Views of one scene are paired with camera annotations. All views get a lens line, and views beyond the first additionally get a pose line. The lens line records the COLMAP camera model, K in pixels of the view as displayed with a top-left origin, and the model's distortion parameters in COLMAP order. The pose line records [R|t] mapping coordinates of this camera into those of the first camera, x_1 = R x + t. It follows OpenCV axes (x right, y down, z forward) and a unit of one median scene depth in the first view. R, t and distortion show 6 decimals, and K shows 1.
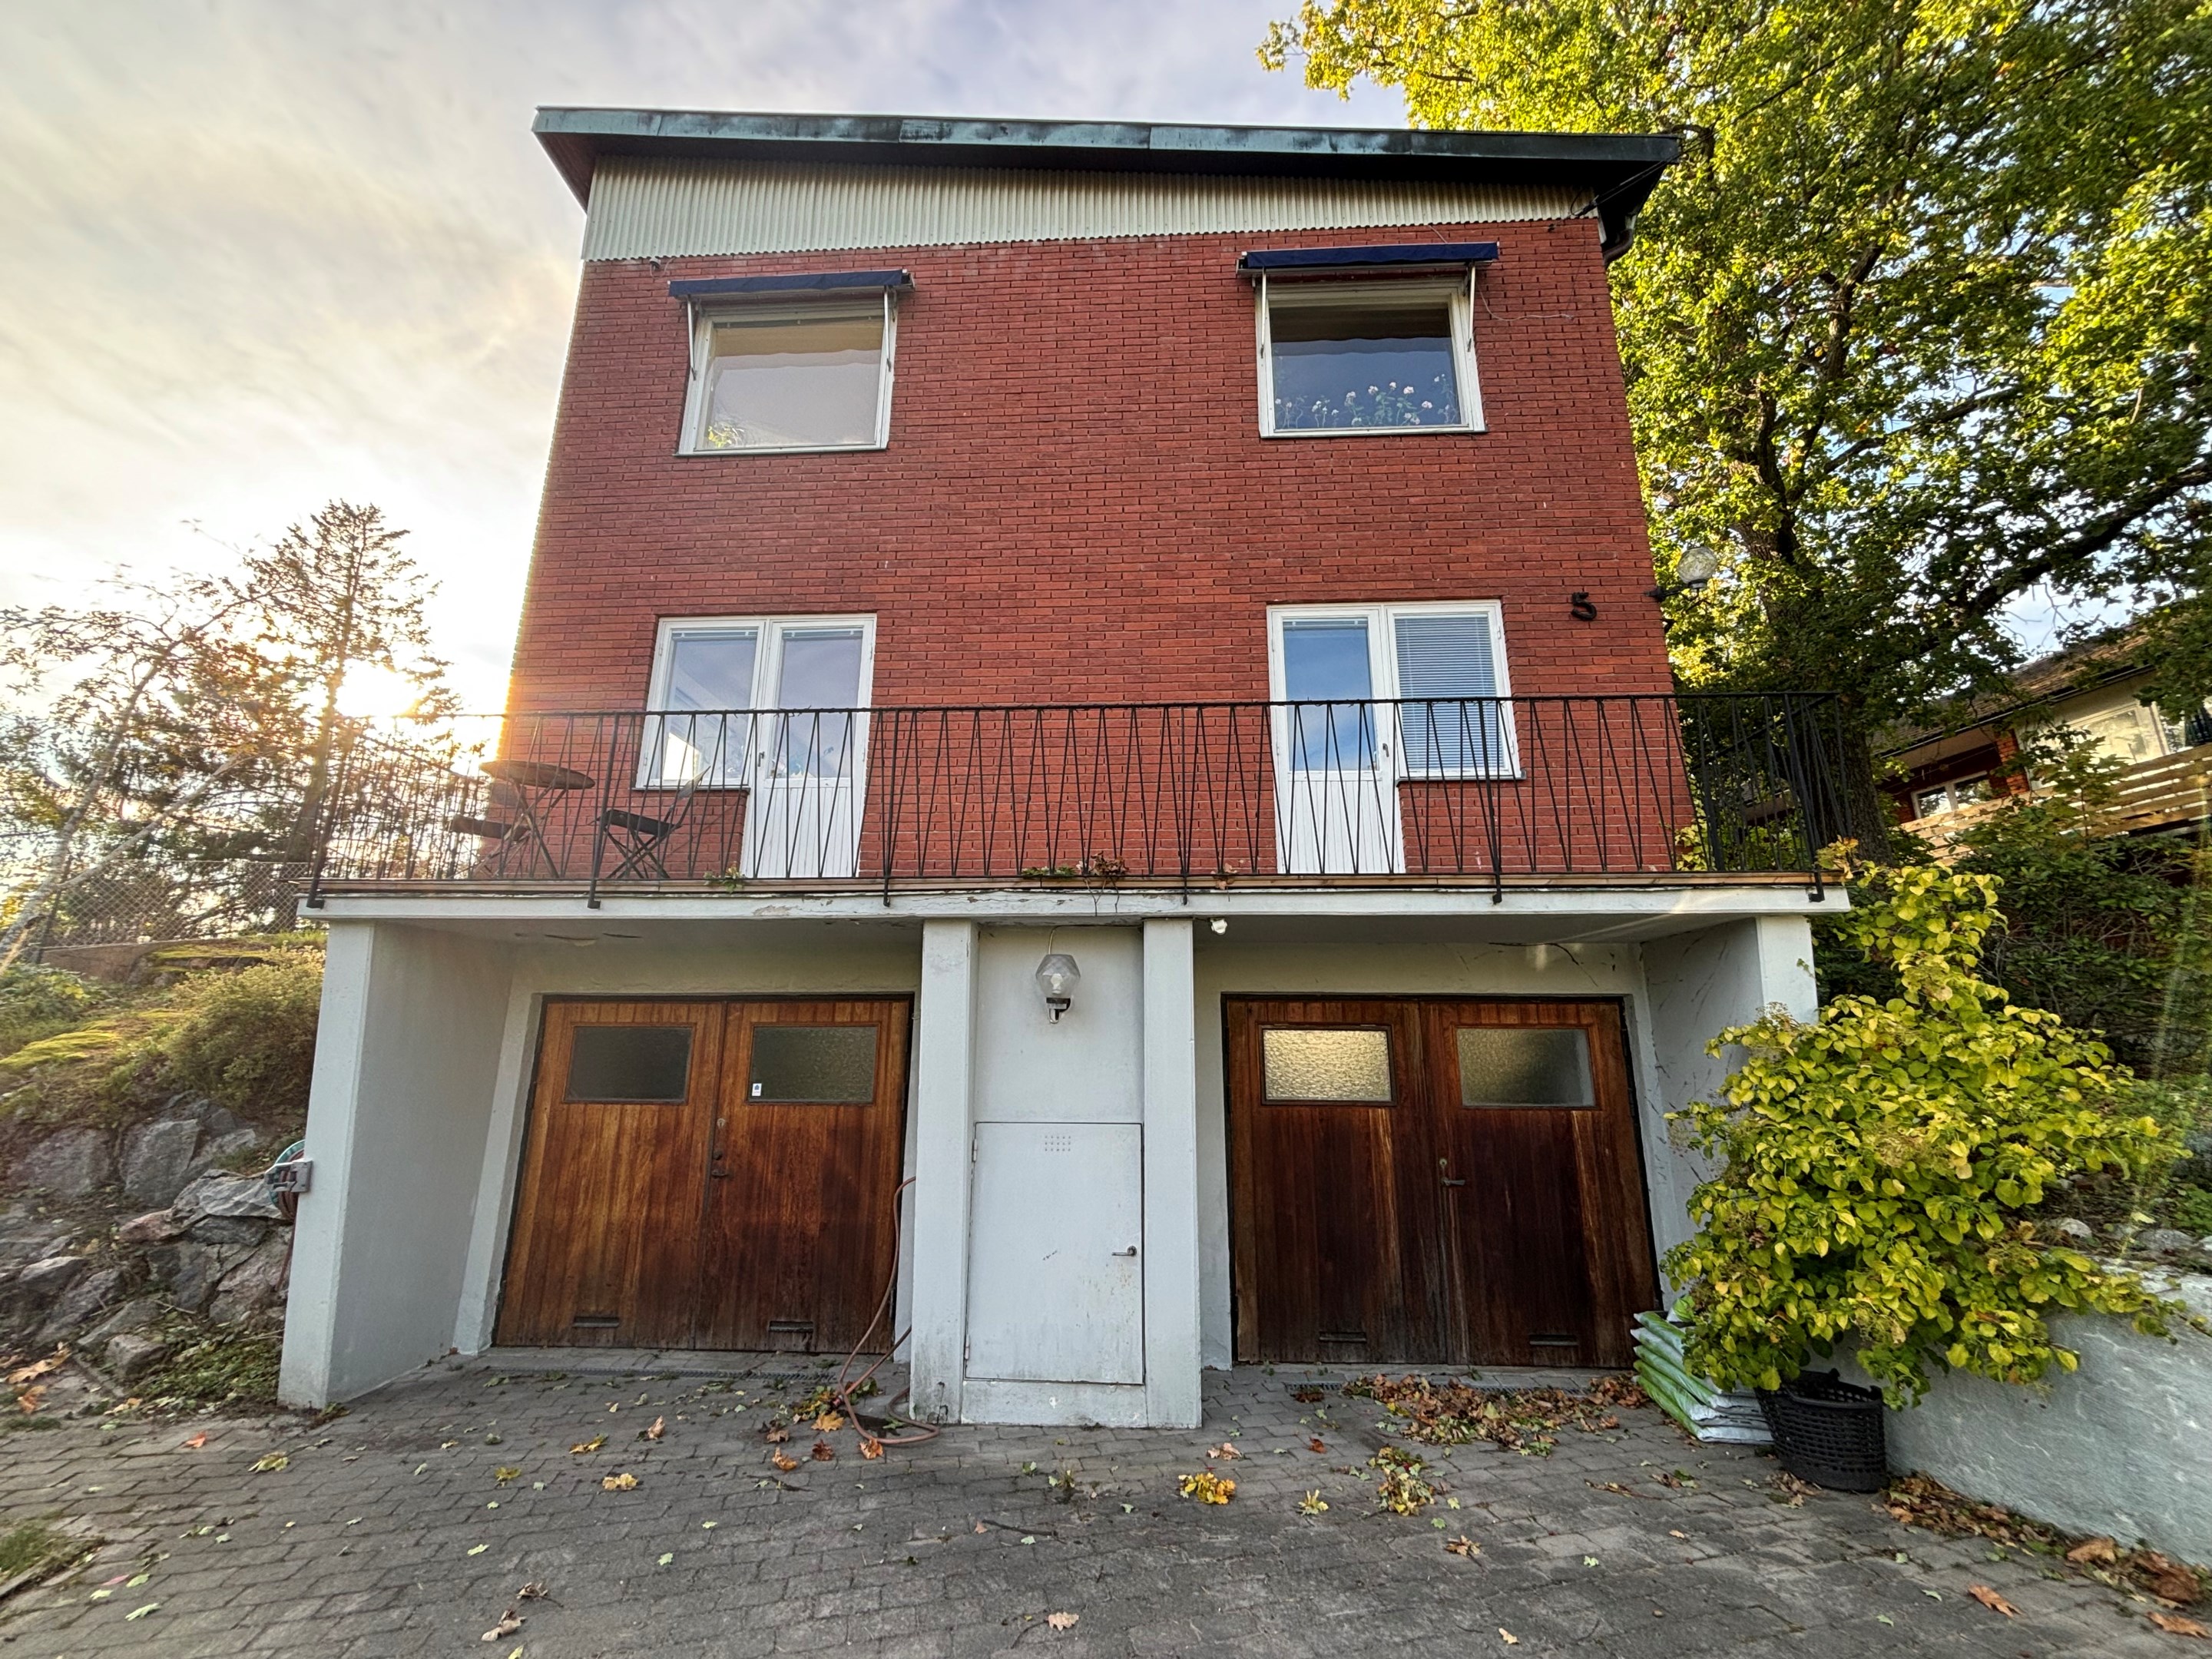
lens RADIAL K [[885.2, 0, 1106.4], [0, 885.2, 825.1], [0, 0, 1]] dist [0.008013, -0.000951]
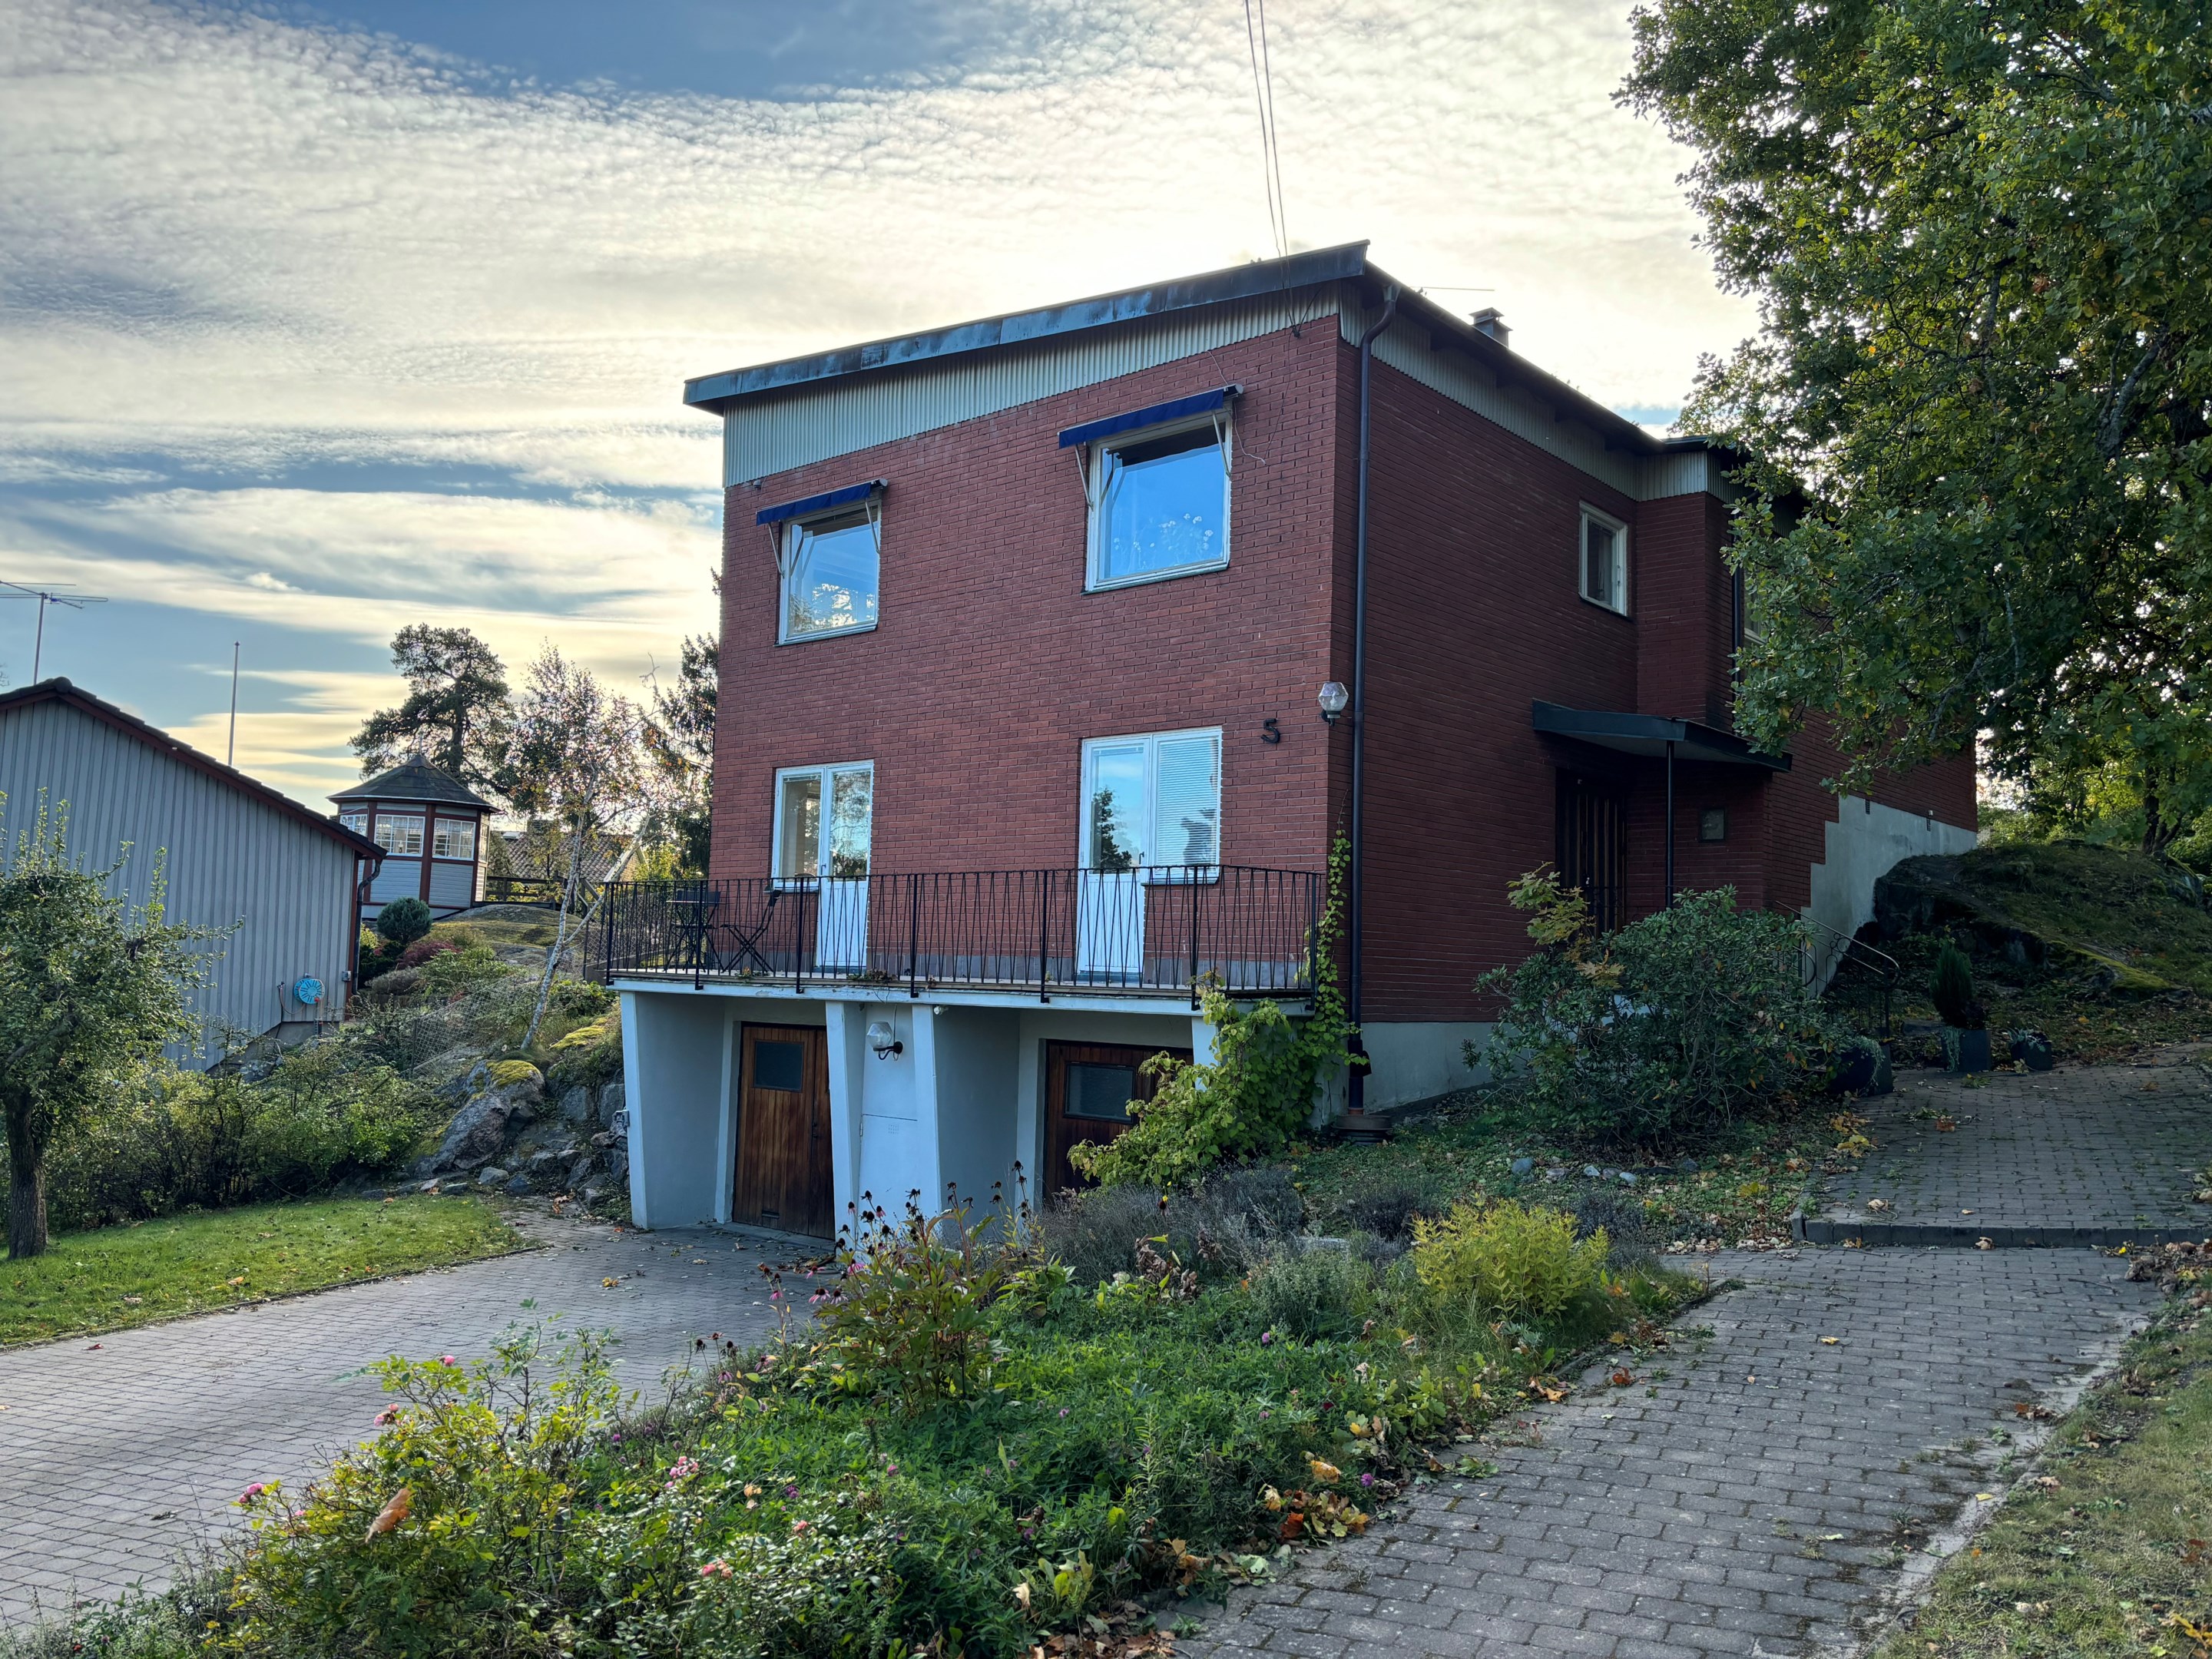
lens RADIAL K [[1670.5, 0, 1084.1], [0, 1670.5, 847.1], [0, 0, 1]] dist [0.079346, -0.030042]
pose [[0.782790, -0.030818, -0.621522, 1.710971], [0.129236, 0.985048, 0.113926, -0.376864], [0.608718, -0.169503, 0.775069, -0.902102]]
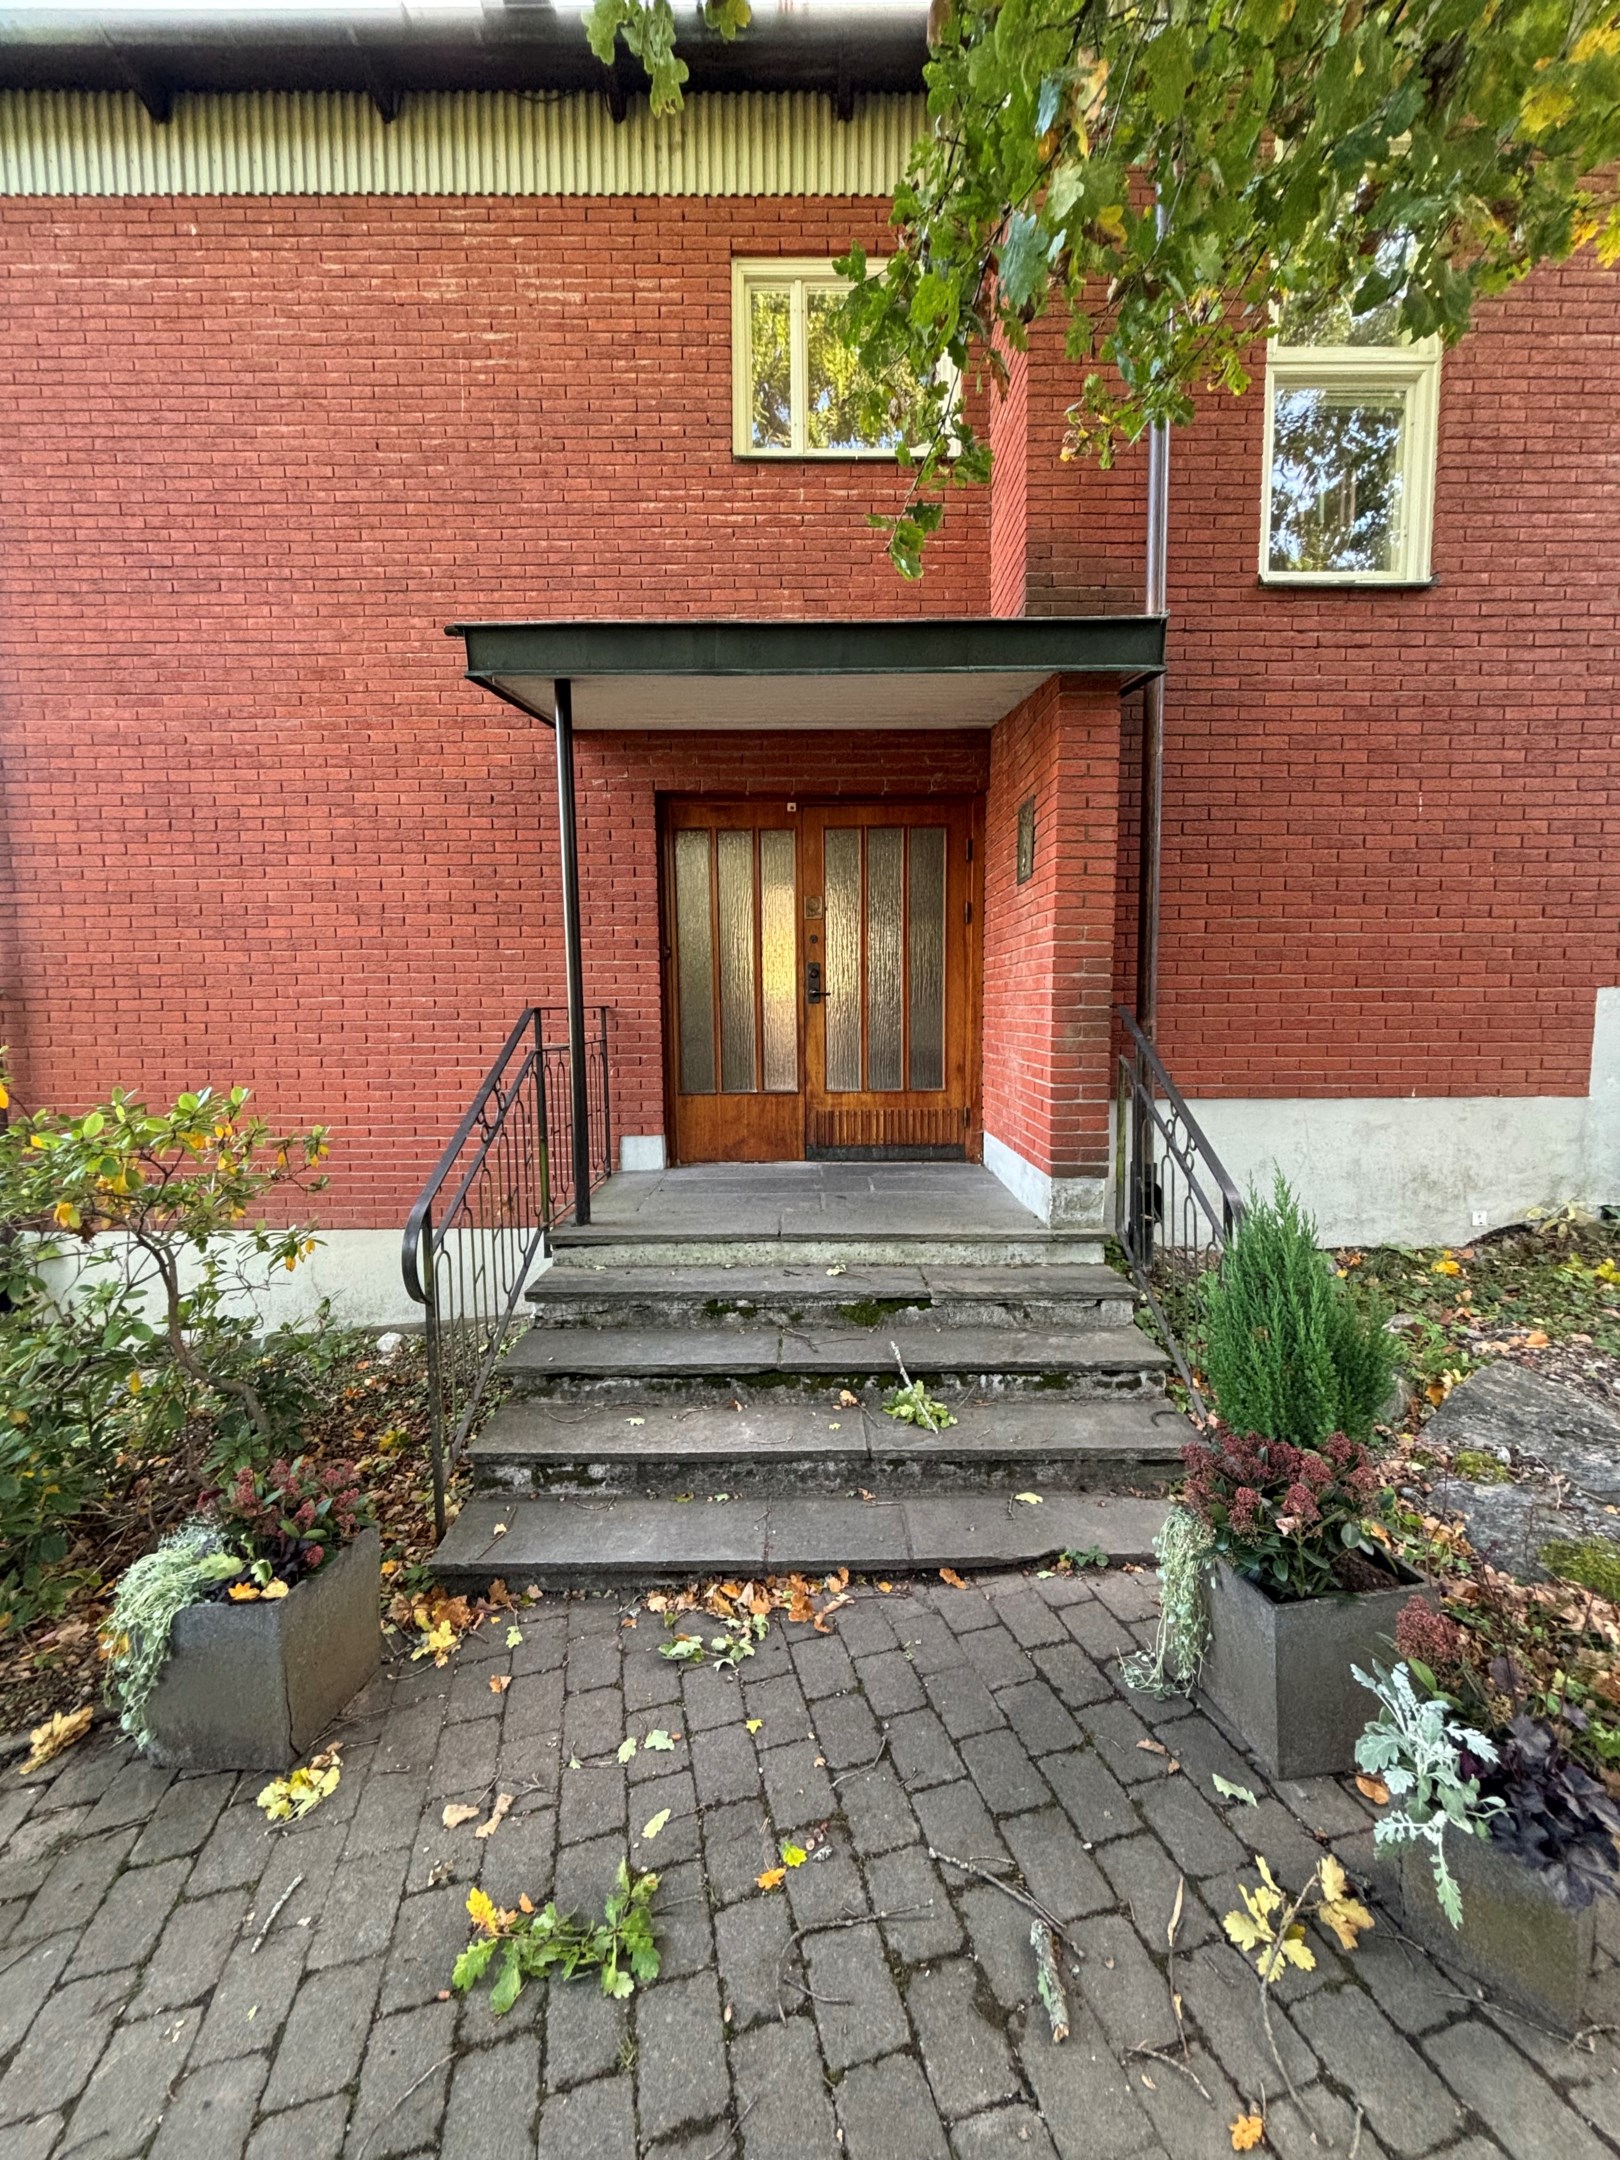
lens RADIAL K [[864.4, 0, 817.1], [0, 864.4, 1070.7], [0, 0, 1]] dist [0.008013, -0.000951]
pose [[0.045963, 0.063747, -0.996907, 1.444797], [0.248219, 0.965934, 0.073210, 0.114245], [0.967613, -0.250816, 0.028574, 1.671134]]
